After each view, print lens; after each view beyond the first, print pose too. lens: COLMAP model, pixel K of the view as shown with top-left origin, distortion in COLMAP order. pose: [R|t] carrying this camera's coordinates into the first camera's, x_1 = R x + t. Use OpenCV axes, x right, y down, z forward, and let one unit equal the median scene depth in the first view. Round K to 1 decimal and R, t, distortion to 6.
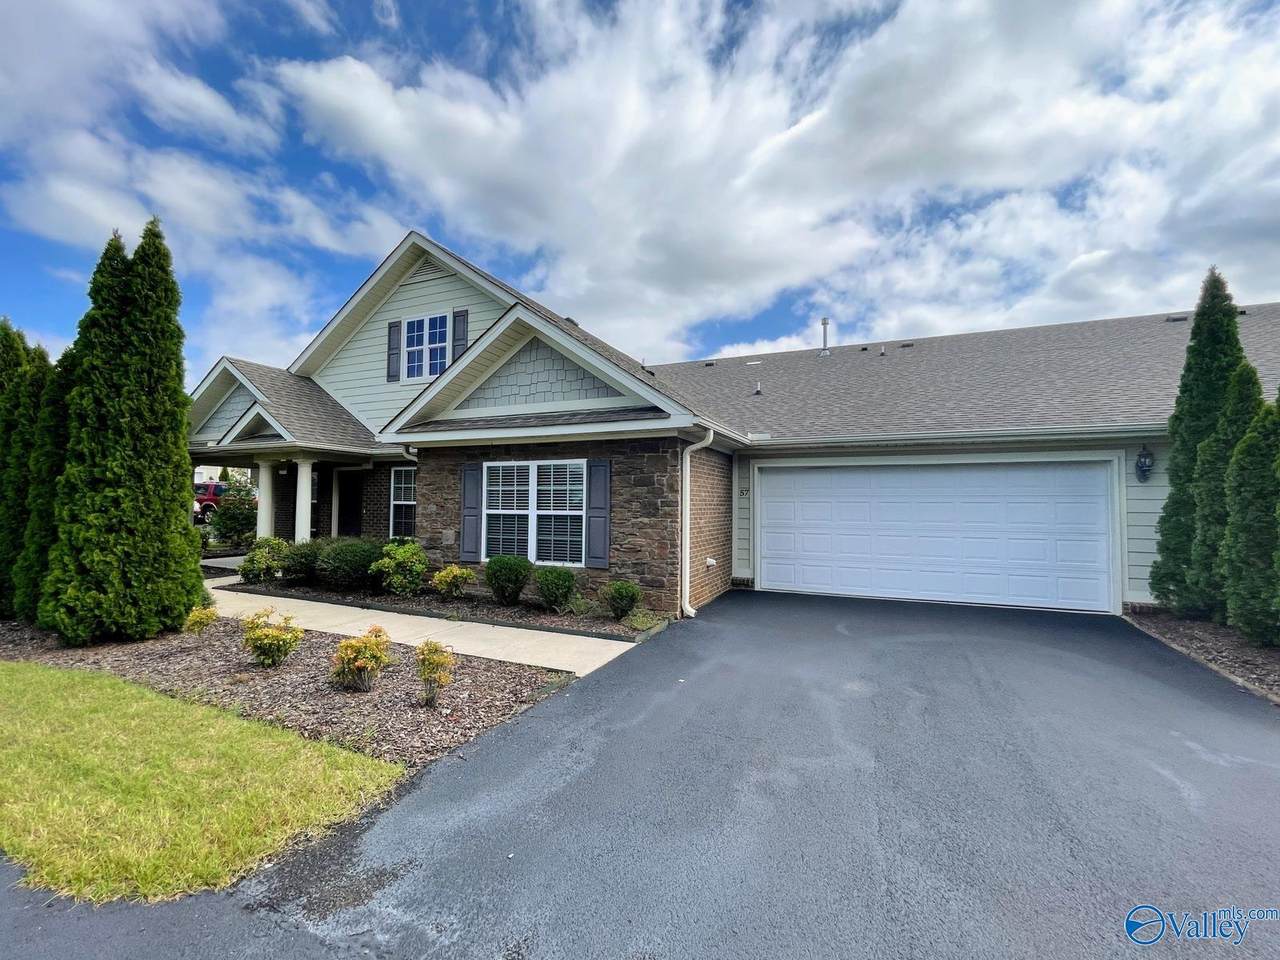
lens RADIAL K [[544.6, 0, 634.9], [0, 544.6, 486.8], [0, 0, 1]] dist [0.000831, -0.002665]
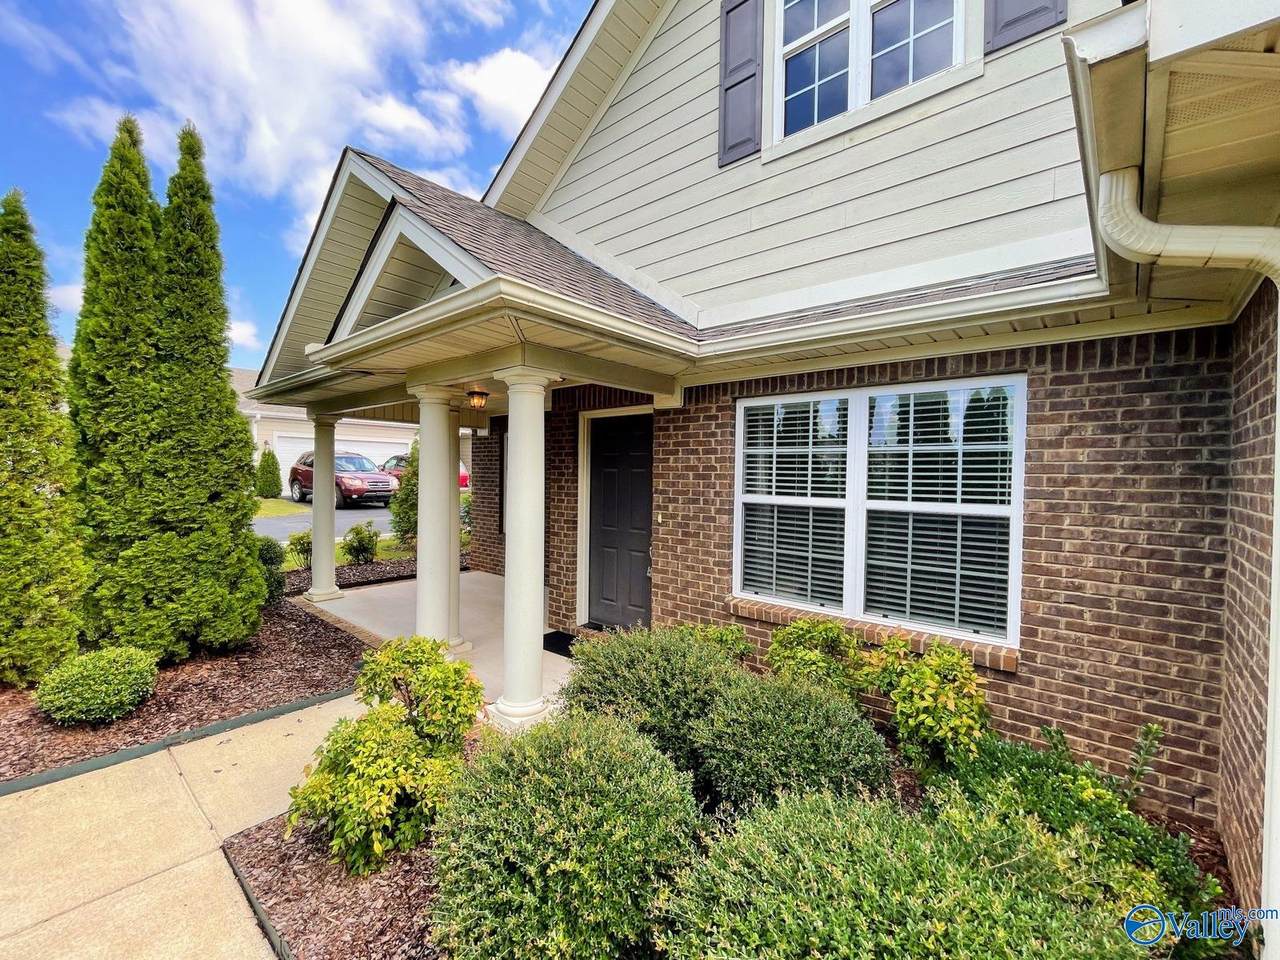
lens RADIAL K [[544.6, 0, 629.8], [0, 544.6, 488.8], [0, 0, 1]] dist [0.000831, -0.002665]
pose [[0.960161, 0.009402, -0.279290, -0.587750], [0.002595, 0.999091, 0.042551, 0.011600], [0.279436, -0.041581, 0.959263, 0.896289]]
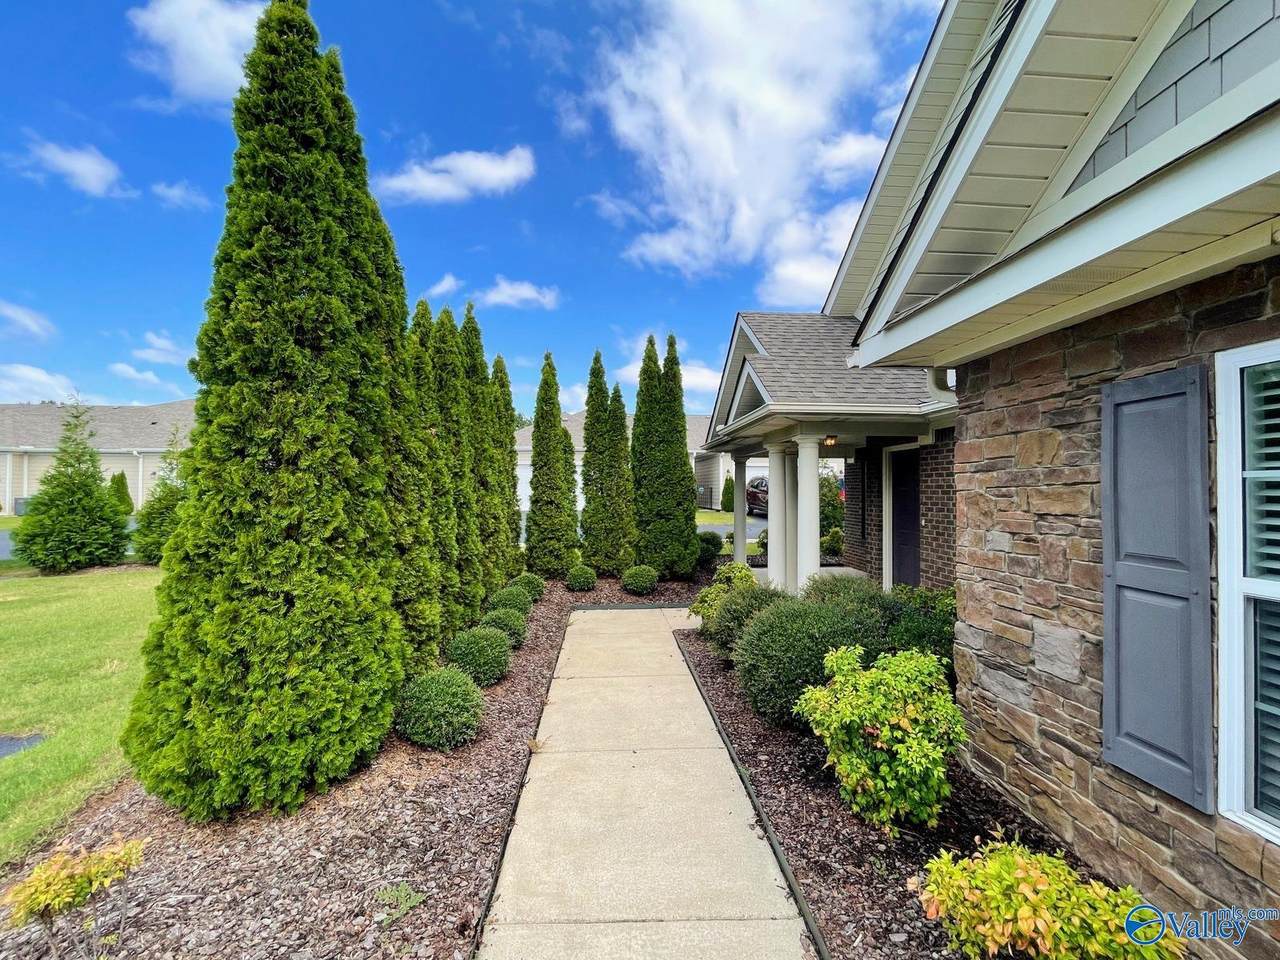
lens RADIAL K [[544.6, 0, 627.6], [0, 544.6, 480.4], [0, 0, 1]] dist [0.000831, -0.002665]
pose [[0.460216, -0.021262, -0.887552, -0.196441], [0.027020, 0.999586, -0.009935, 0.000924], [0.887395, -0.019410, 0.460600, 0.690645]]
